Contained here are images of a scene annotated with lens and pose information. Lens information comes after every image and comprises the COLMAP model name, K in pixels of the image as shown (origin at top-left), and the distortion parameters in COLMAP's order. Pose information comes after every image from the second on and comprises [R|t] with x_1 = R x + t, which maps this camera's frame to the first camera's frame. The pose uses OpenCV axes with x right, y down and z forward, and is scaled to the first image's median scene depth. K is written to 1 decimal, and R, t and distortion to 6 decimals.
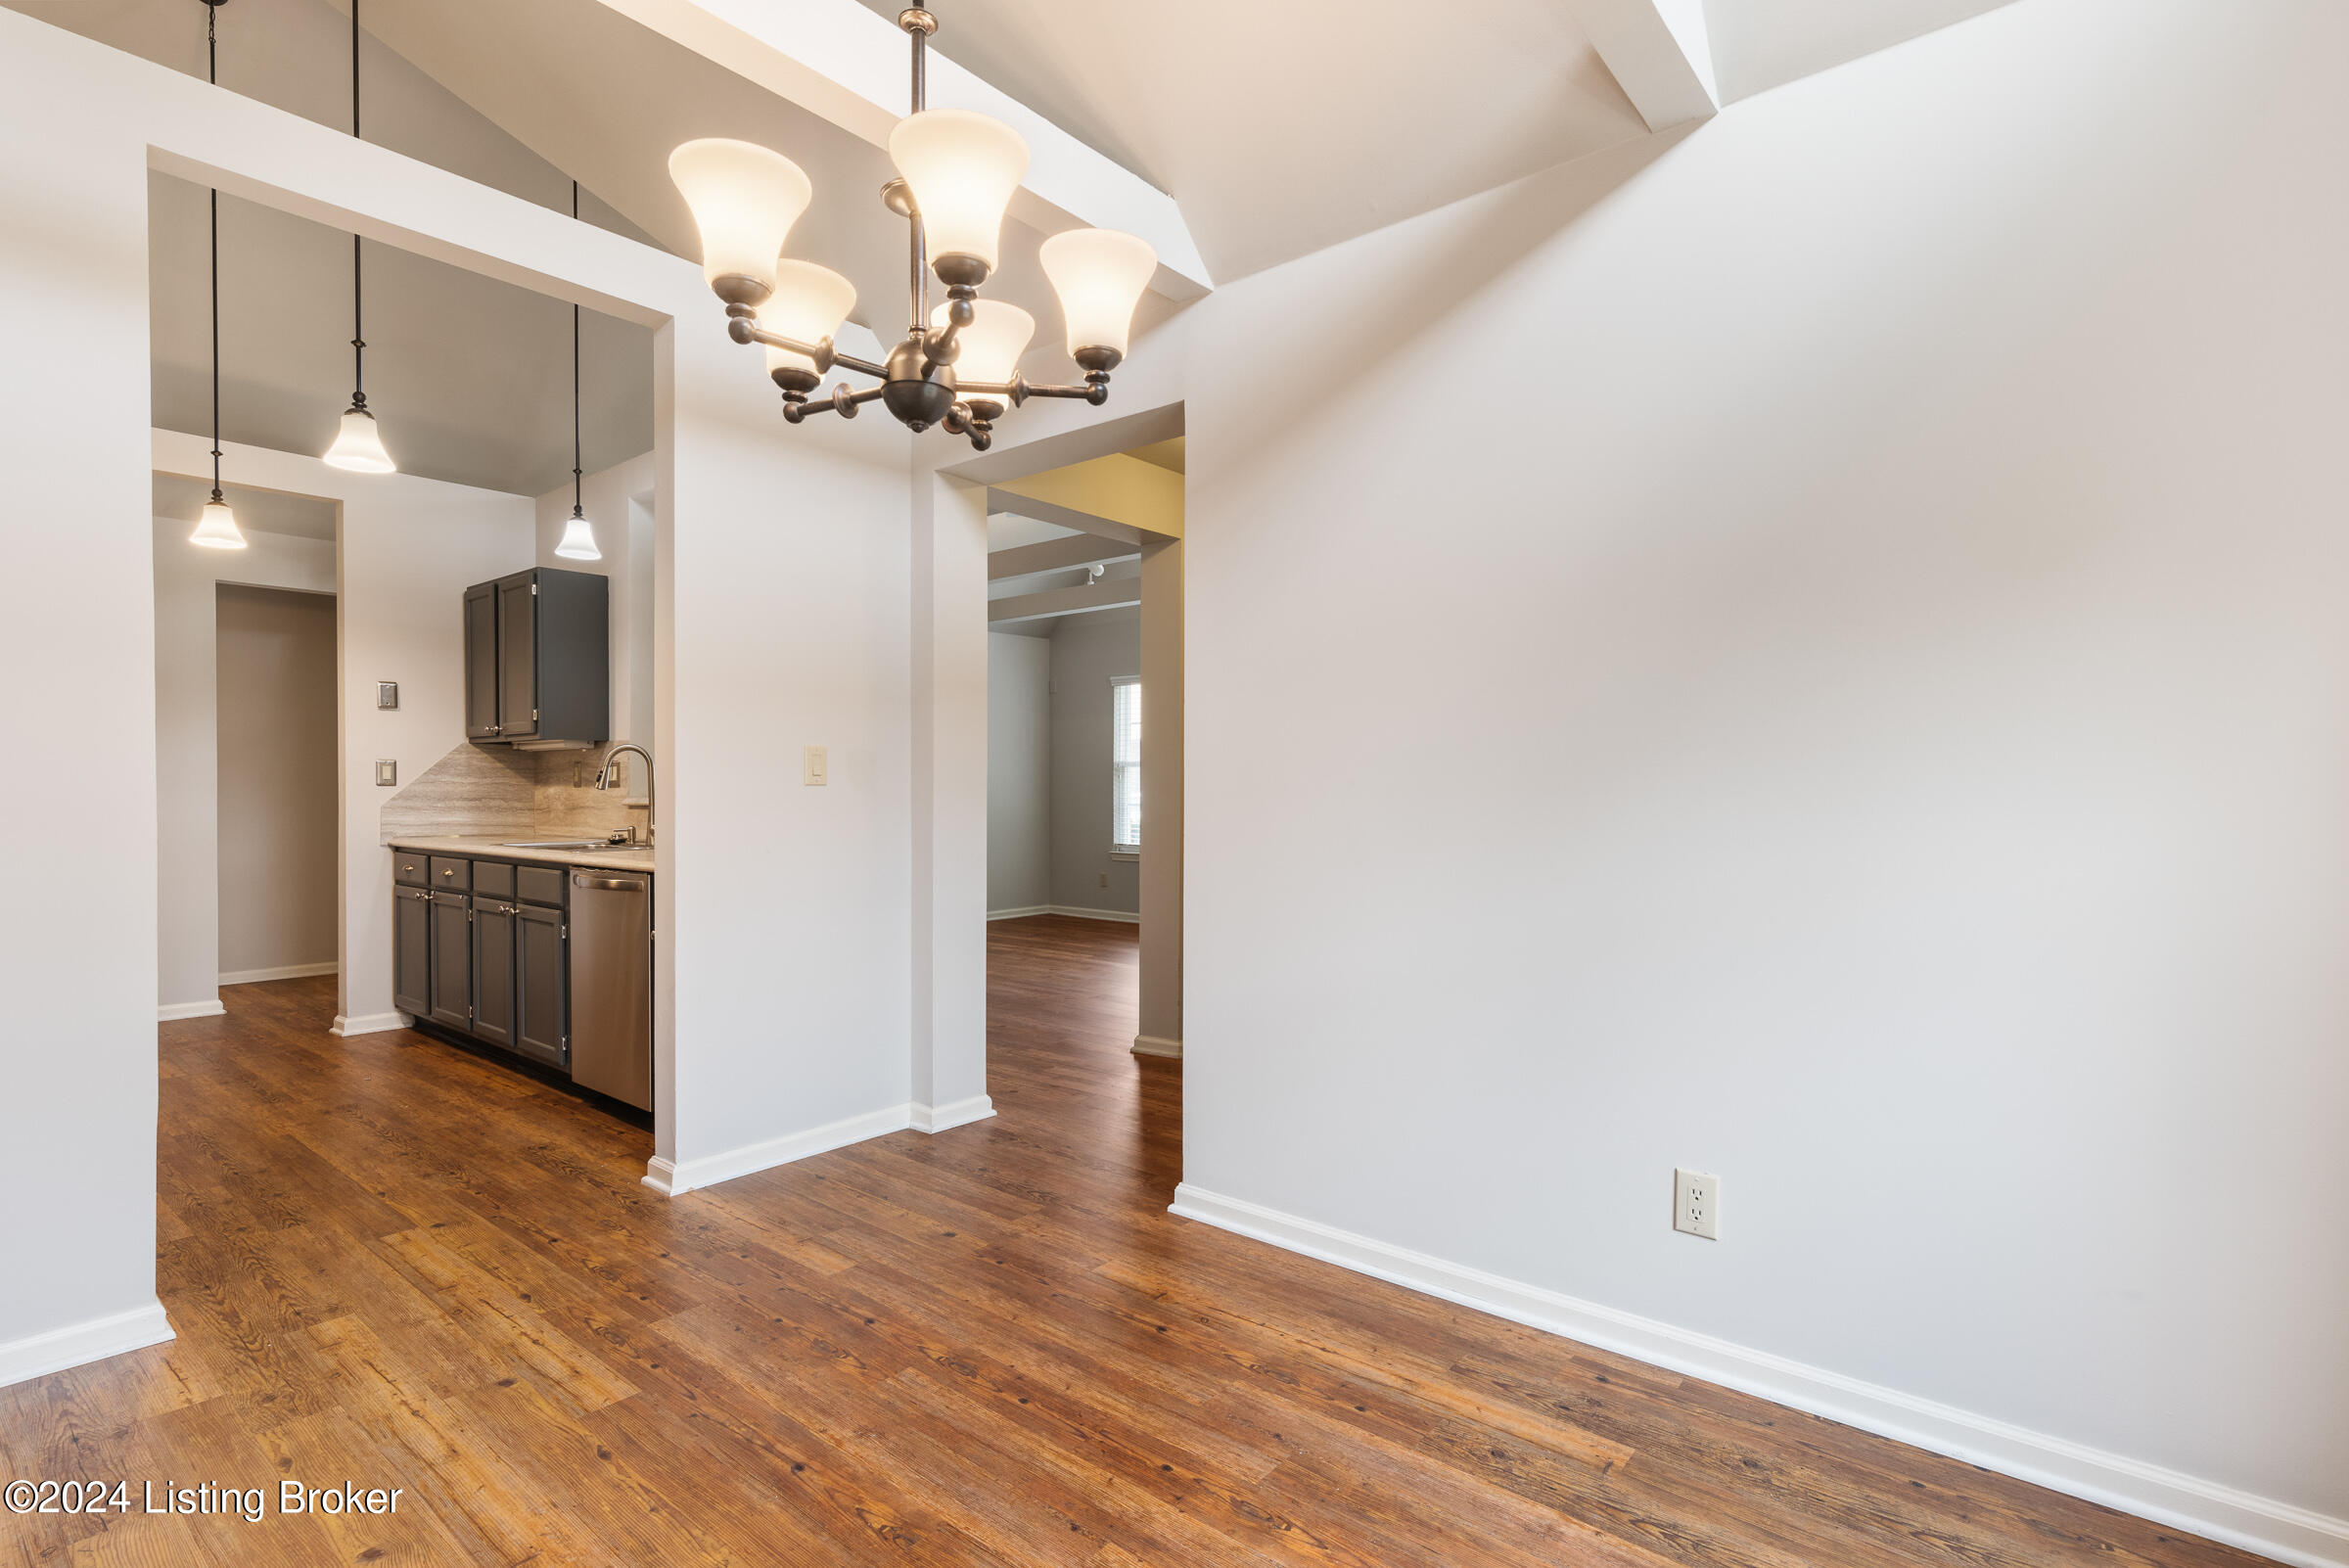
lens RADIAL K [[1123.4, 0, 1178.8], [0, 1123.4, 796.6], [0, 0, 1]] dist [0.002411, -0.000054]
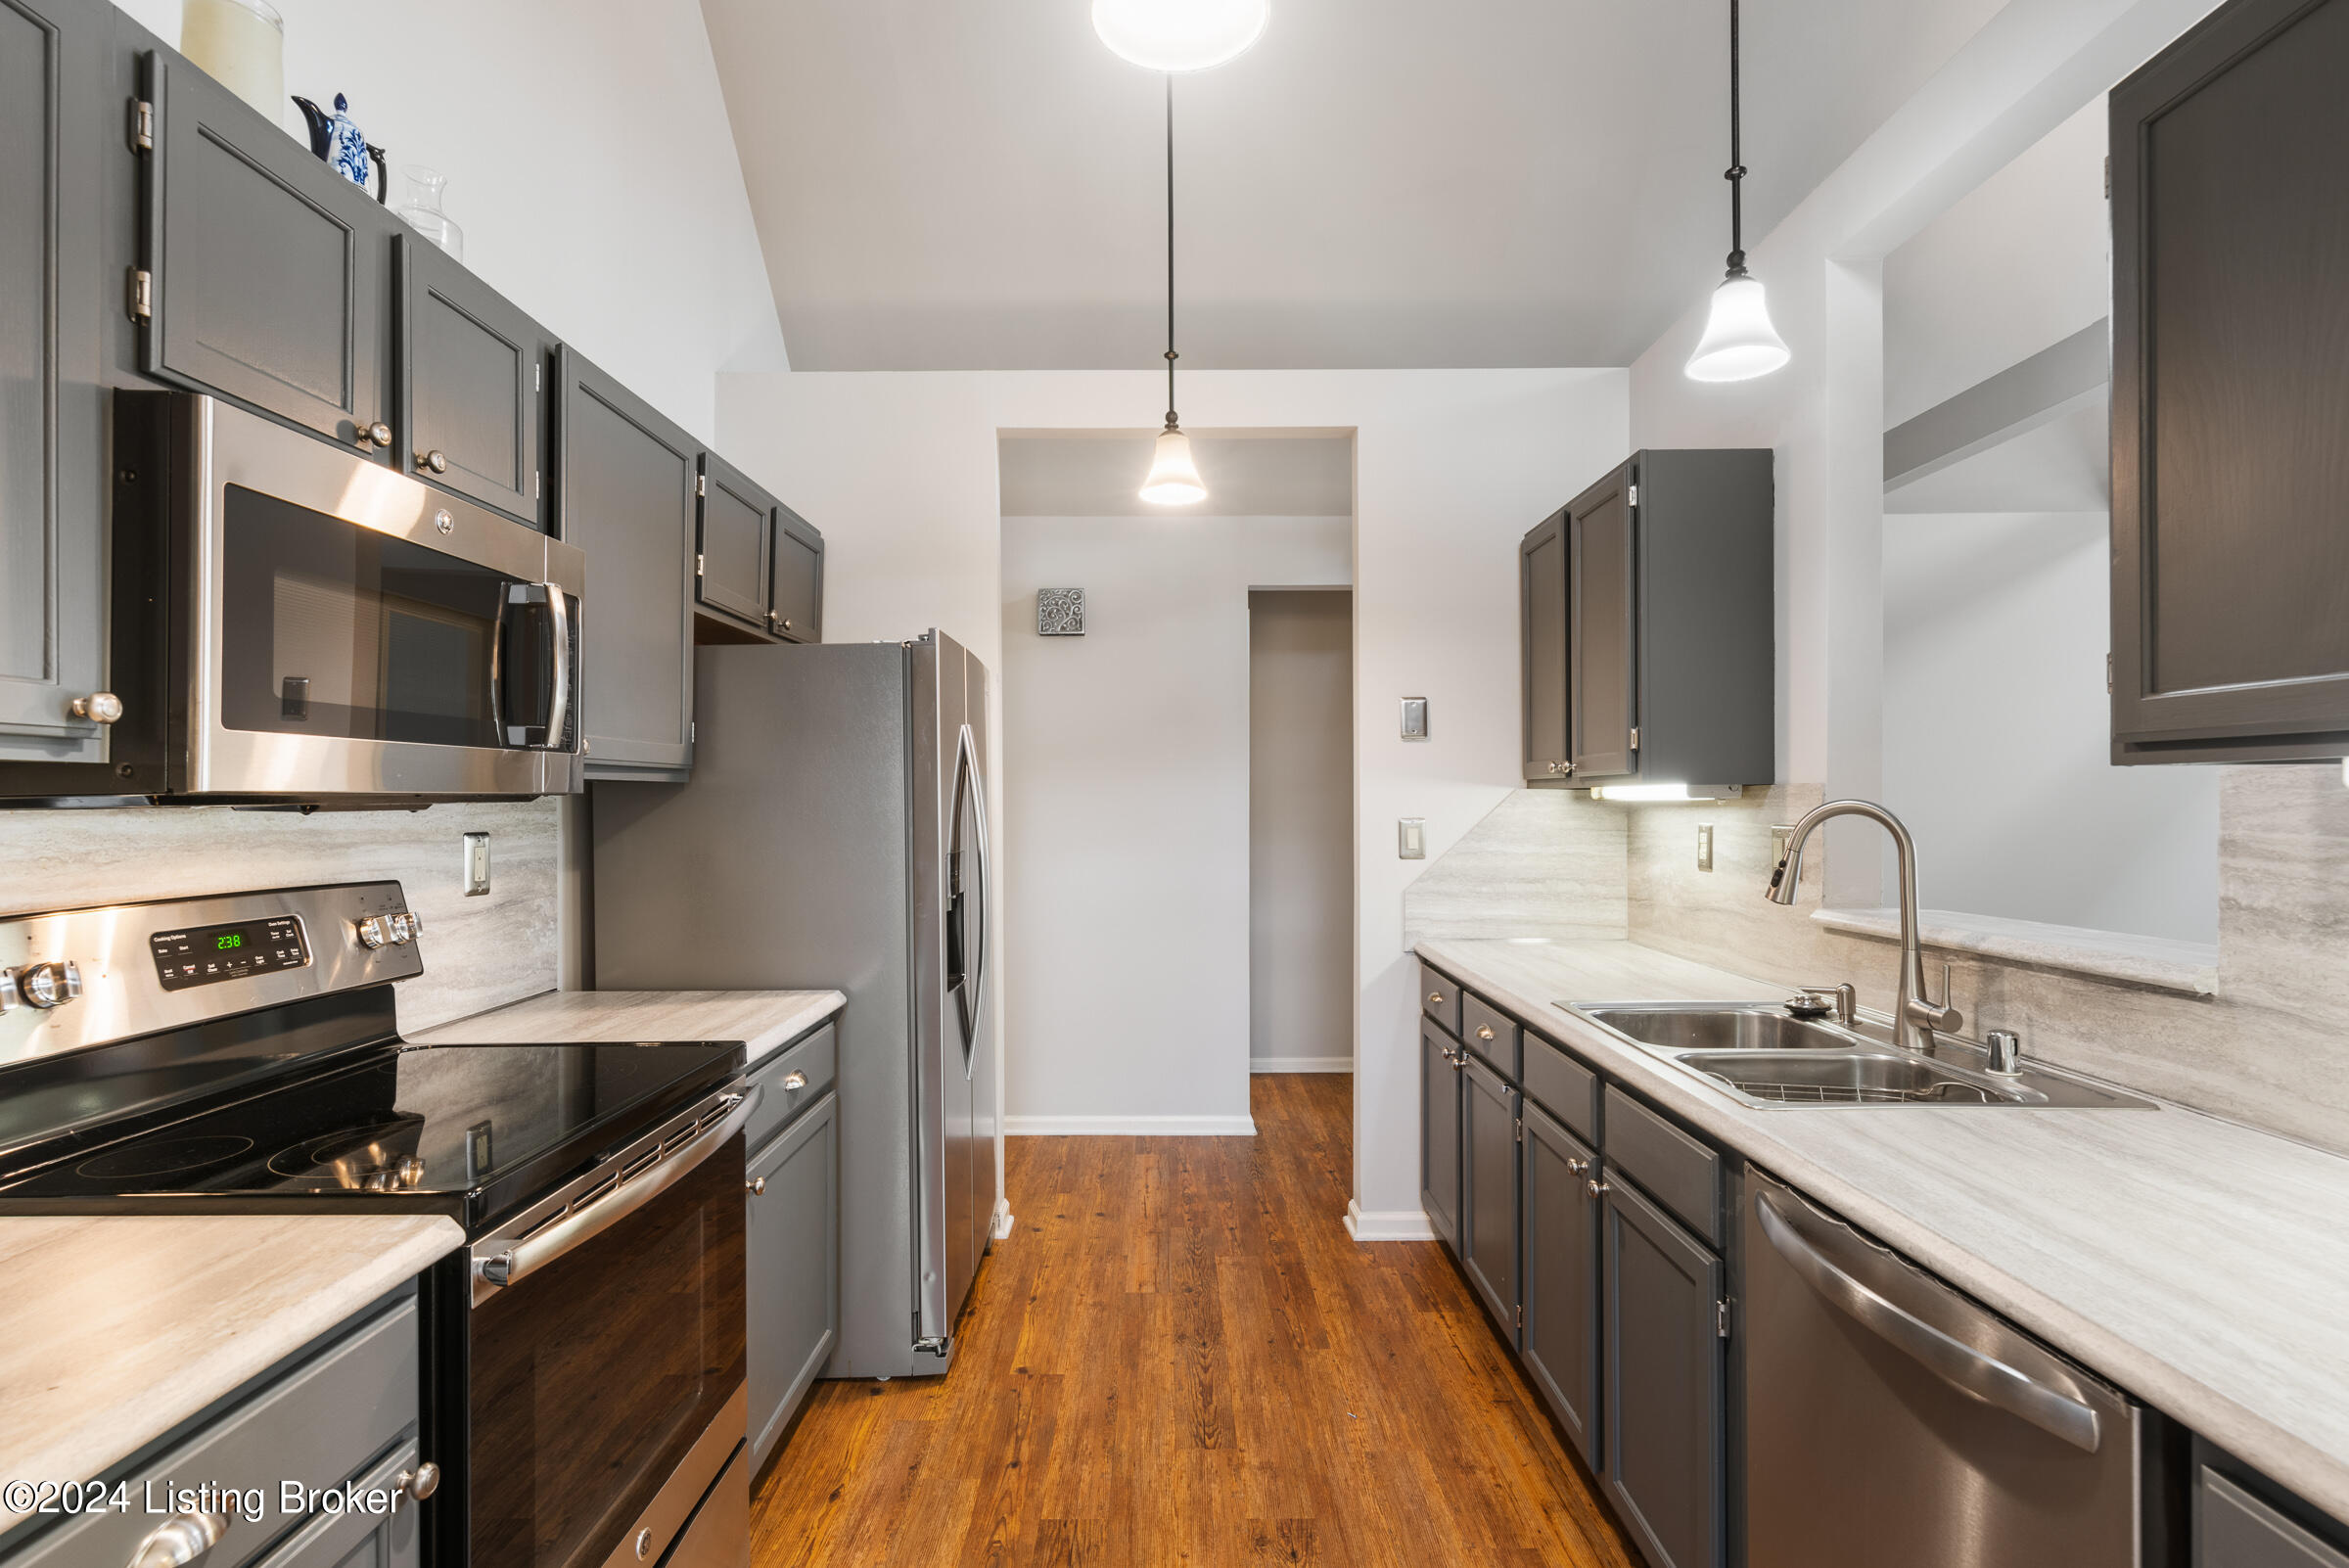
lens RADIAL K [[1123.4, 0, 1178.8], [0, 1123.4, 796.6], [0, 0, 1]] dist [0.002411, -0.000054]
pose [[0.635014, -0.004369, -0.772488, -0.296952], [-0.005862, 0.999928, -0.010474, -0.037806], [0.772478, 0.011180, 0.634943, 0.494908]]
